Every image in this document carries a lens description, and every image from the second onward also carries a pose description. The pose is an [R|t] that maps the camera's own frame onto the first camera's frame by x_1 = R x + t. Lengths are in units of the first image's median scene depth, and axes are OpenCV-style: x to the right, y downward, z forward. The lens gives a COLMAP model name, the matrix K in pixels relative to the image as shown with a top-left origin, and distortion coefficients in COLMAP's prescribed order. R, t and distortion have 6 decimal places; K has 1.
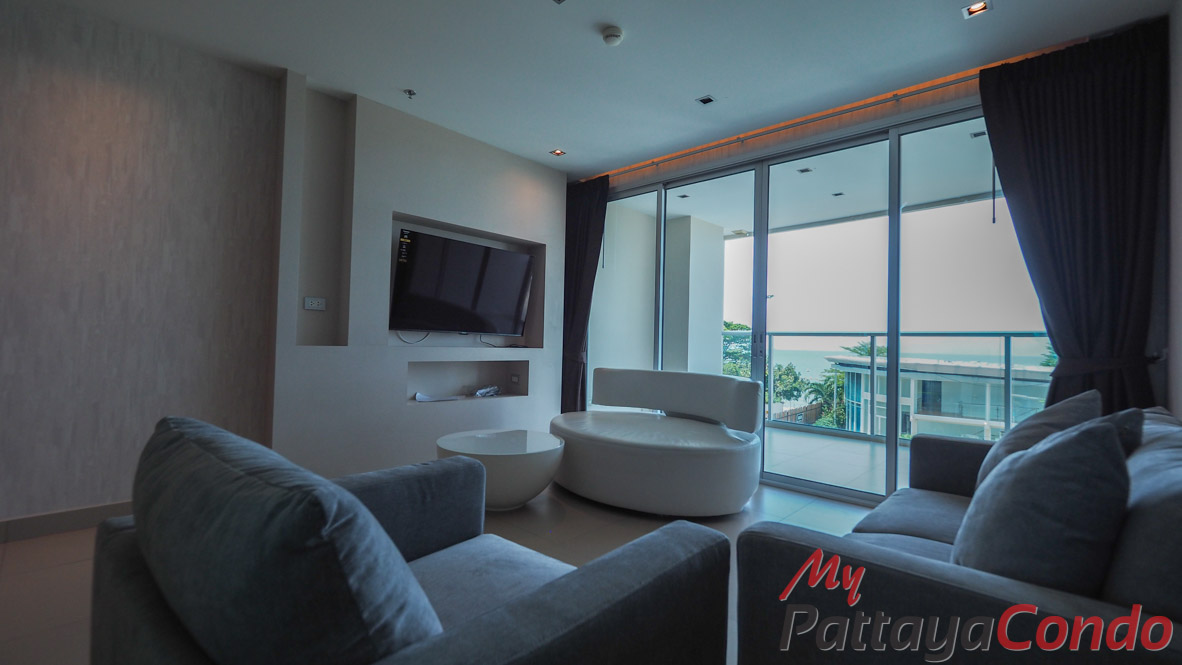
lens RADIAL K [[505.2, 0, 568.8], [0, 505.2, 329.4], [0, 0, 1]] dist [-0.001740, -0.003104]
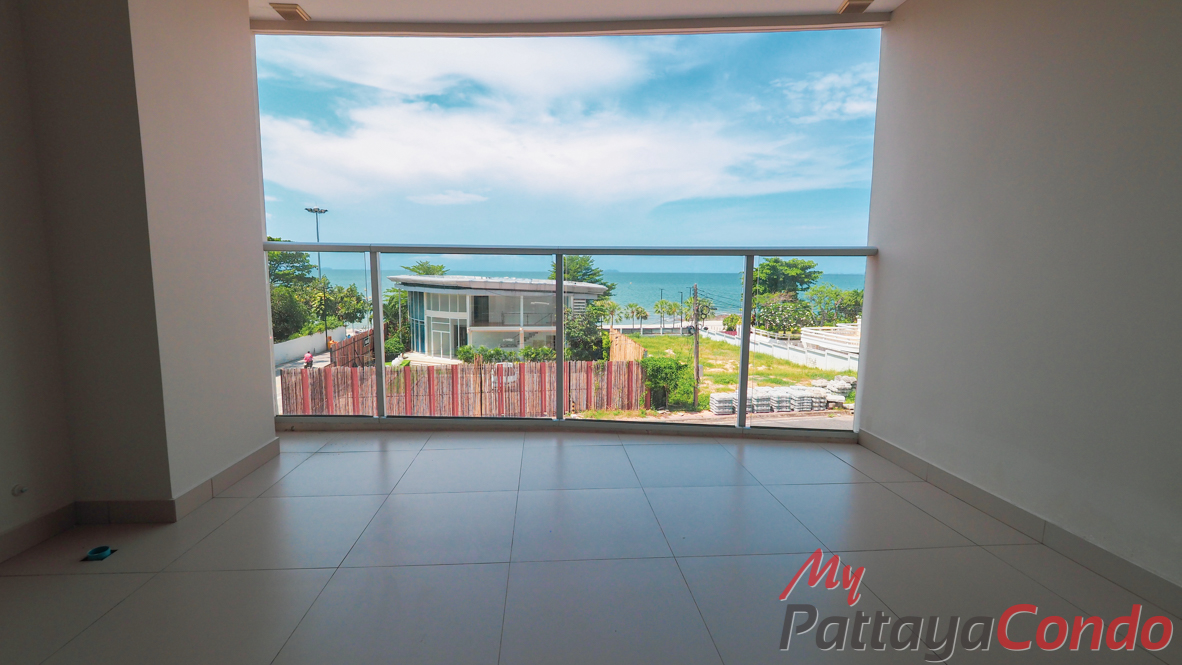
lens RADIAL K [[505.2, 0, 582.7], [0, 505.2, 333.9], [0, 0, 1]] dist [-0.001740, -0.003104]
pose [[0.662679, -0.112776, 0.740363, 0.021281], [-0.012423, 0.986805, 0.161435, 0.001203], [-0.748800, -0.116178, 0.652534, 0.069338]]
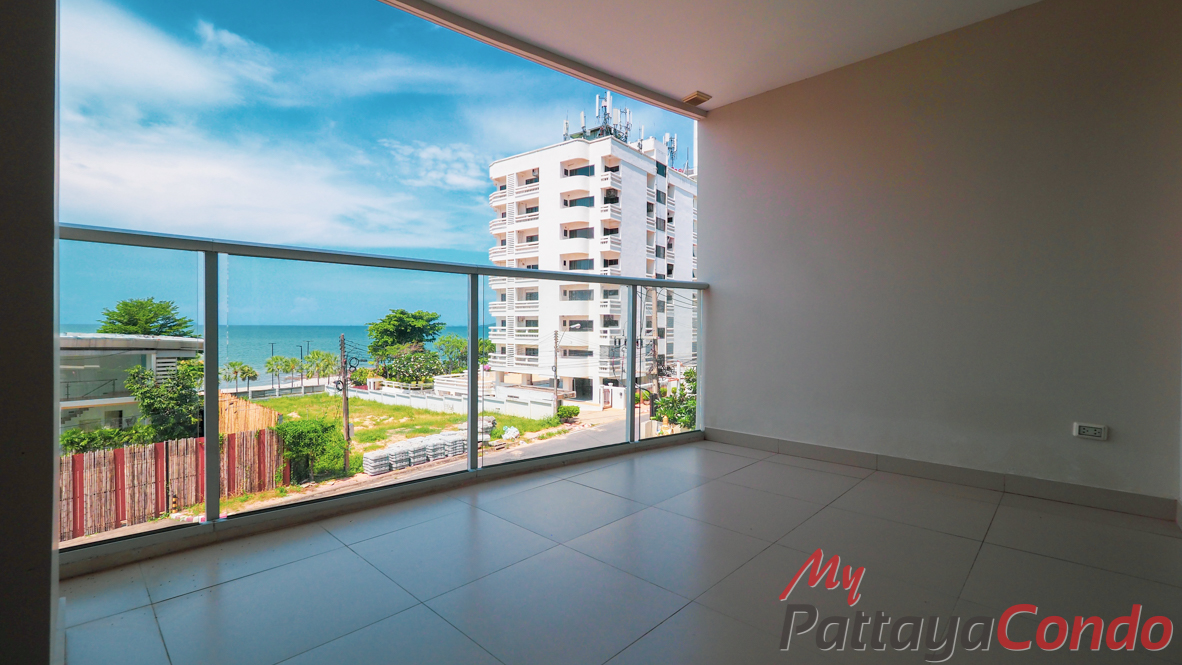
lens RADIAL K [[505.2, 0, 592.3], [0, 505.2, 326.5], [0, 0, 1]] dist [-0.001740, -0.003104]
pose [[-0.010987, -0.027163, 0.999571, 0.011255], [-0.033806, 0.999070, 0.026777, 0.005766], [-0.999368, -0.033498, -0.011895, 0.104055]]
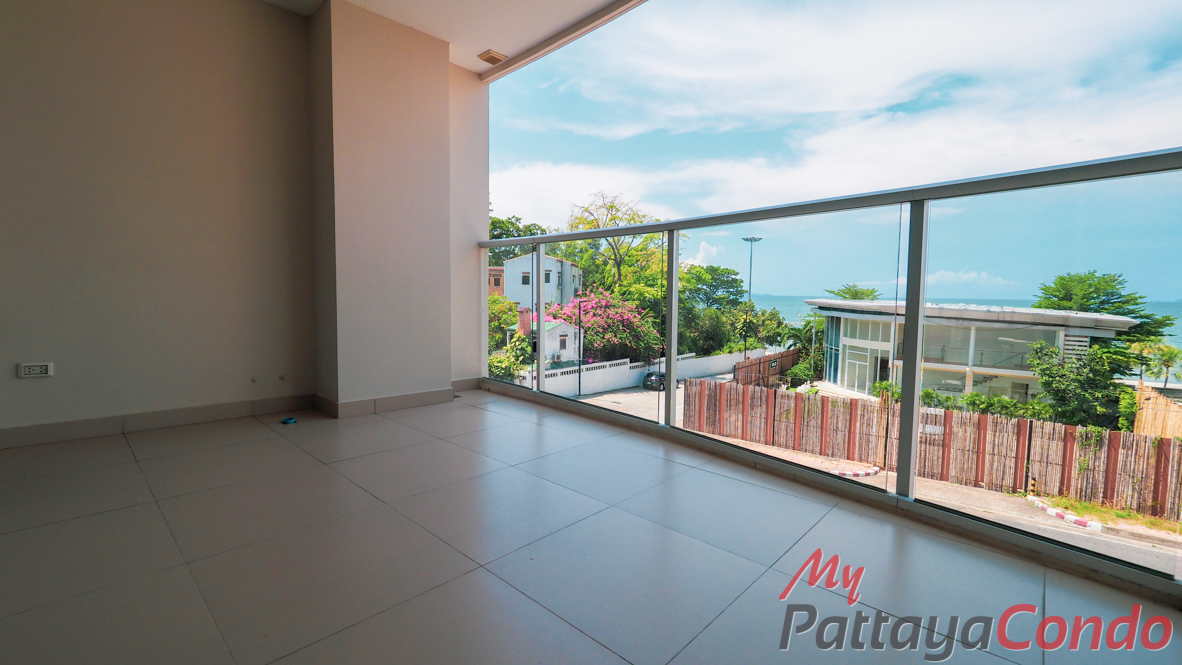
lens RADIAL K [[505.2, 0, 565.7], [0, 505.2, 327.9], [0, 0, 1]] dist [-0.001740, -0.003104]
pose [[0.999934, -0.011094, 0.002941, 0.057798], [0.010745, 0.994962, 0.099680, 0.006888], [-0.004032, -0.099642, 0.995015, 0.058320]]
